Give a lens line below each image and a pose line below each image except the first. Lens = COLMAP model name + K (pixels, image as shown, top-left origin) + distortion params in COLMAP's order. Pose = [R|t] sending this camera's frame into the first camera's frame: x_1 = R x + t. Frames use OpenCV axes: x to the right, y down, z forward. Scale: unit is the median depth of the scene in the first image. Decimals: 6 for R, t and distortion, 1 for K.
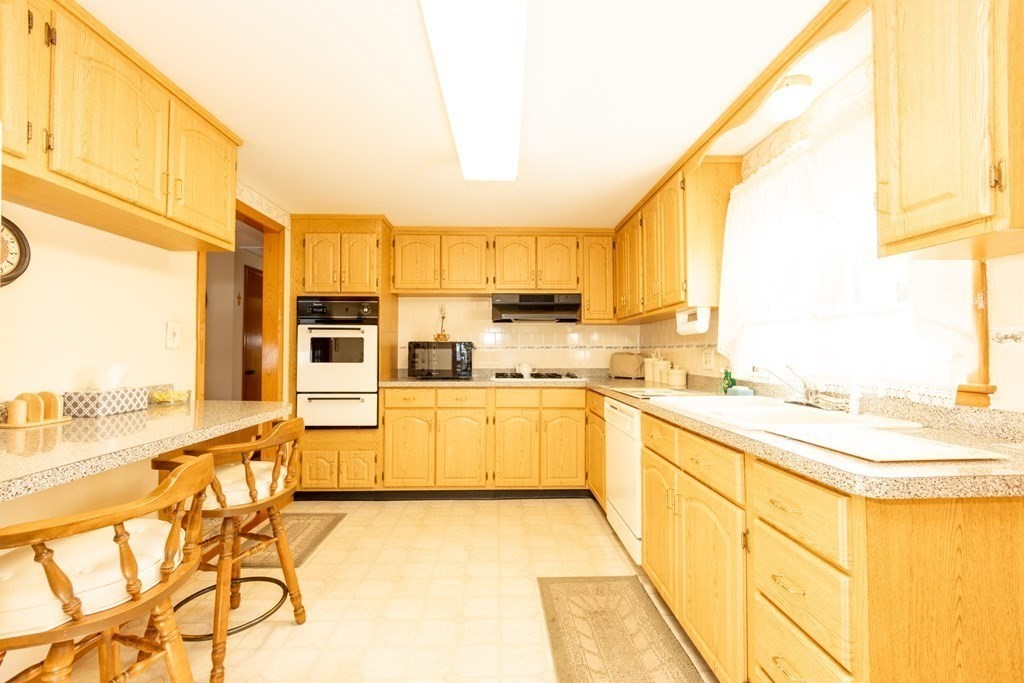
lens RADIAL K [[437.4, 0, 520.7], [0, 437.4, 345.9], [0, 0, 1]] dist [-0.007205, 0.001138]
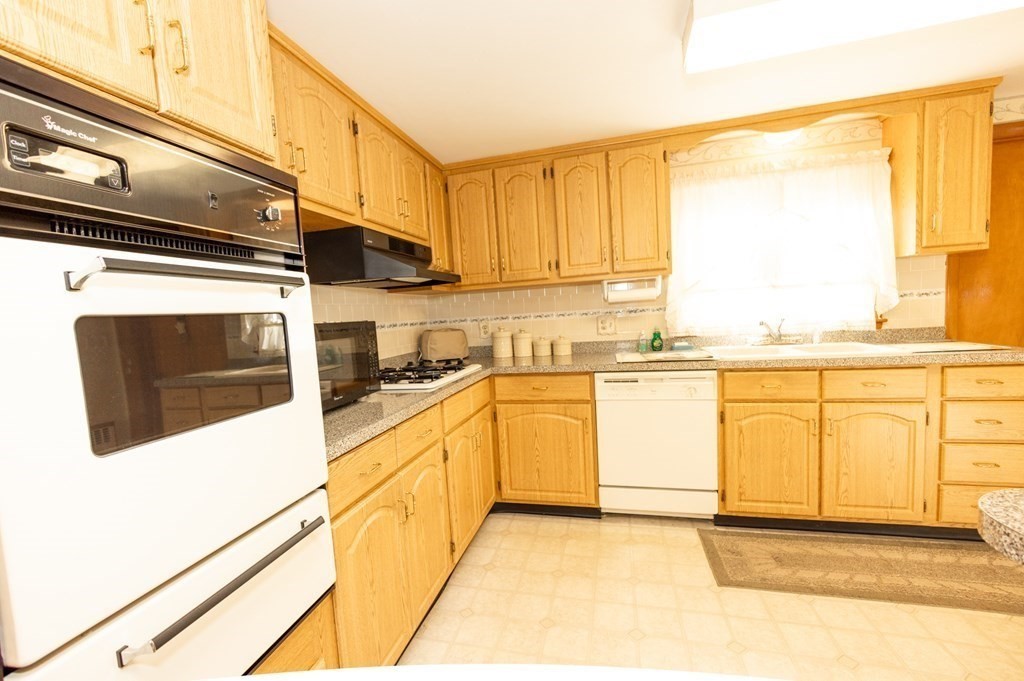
lens RADIAL K [[437.4, 0, 485.8], [0, 437.4, 355.9], [0, 0, 1]] dist [-0.007205, 0.001138]
pose [[0.318866, -0.108991, 0.941513, -0.766982], [0.050069, 0.993916, 0.098100, -0.016672], [-0.946477, 0.015860, 0.322383, 1.028199]]
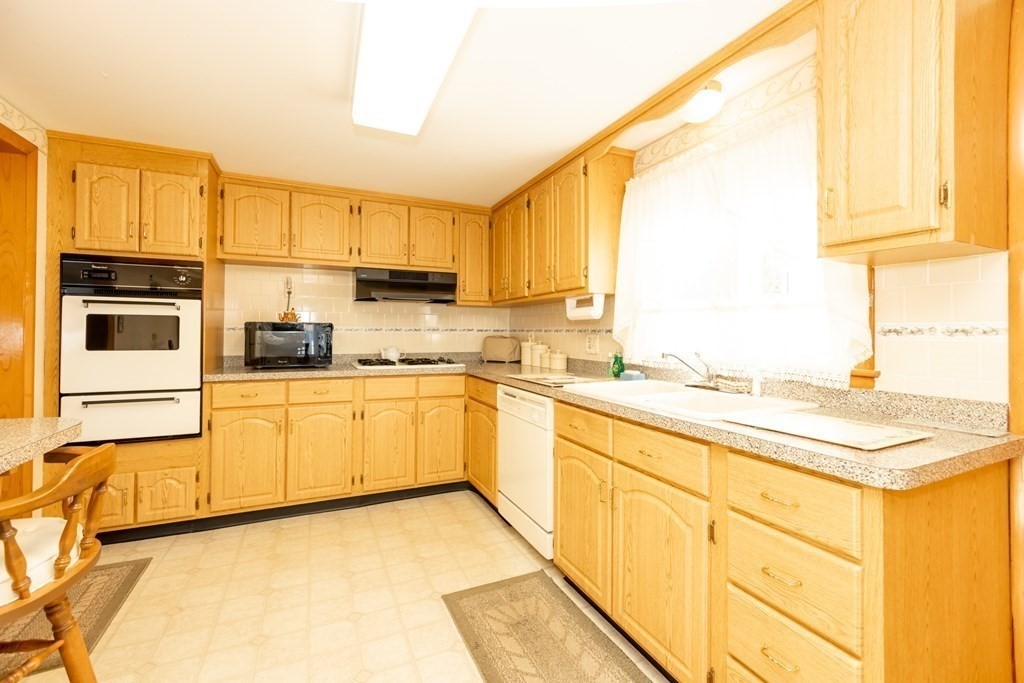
lens RADIAL K [[437.4, 0, 535.2], [0, 437.4, 332.3], [0, 0, 1]] dist [-0.007205, 0.001138]
pose [[0.922138, 0.006170, 0.386812, -0.118846], [-0.011349, 0.999874, 0.011108, -0.008397], [-0.386695, -0.014633, 0.922092, 0.117013]]
